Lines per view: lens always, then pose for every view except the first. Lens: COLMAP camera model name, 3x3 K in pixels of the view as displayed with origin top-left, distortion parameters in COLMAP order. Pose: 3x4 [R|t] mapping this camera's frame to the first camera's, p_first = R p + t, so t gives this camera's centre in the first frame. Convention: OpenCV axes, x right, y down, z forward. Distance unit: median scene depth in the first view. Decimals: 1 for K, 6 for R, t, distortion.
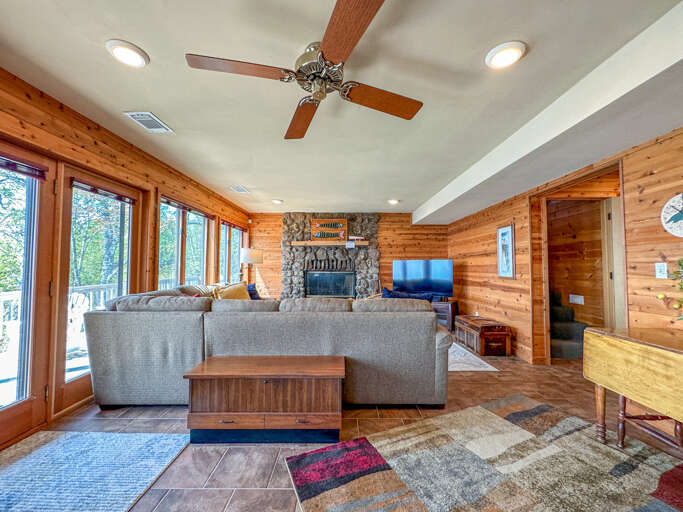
lens RADIAL K [[276.7, 0, 347.7], [0, 276.7, 257.0], [0, 0, 1]] dist [-0.002234, 0.000624]
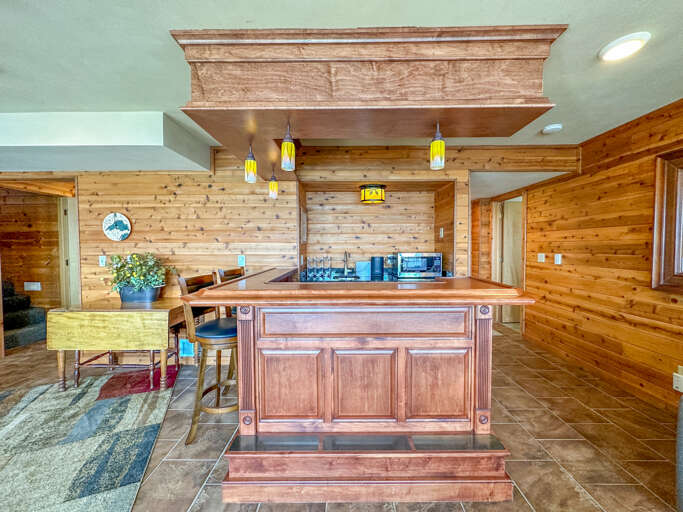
lens RADIAL K [[276.7, 0, 343.5], [0, 276.7, 253.8], [0, 0, 1]] dist [-0.002234, 0.000624]
pose [[0.015536, -0.034609, 0.999280, -0.351933], [-0.036880, 0.998701, 0.035162, -0.090742], [-0.999199, -0.037400, 0.014239, -0.335019]]
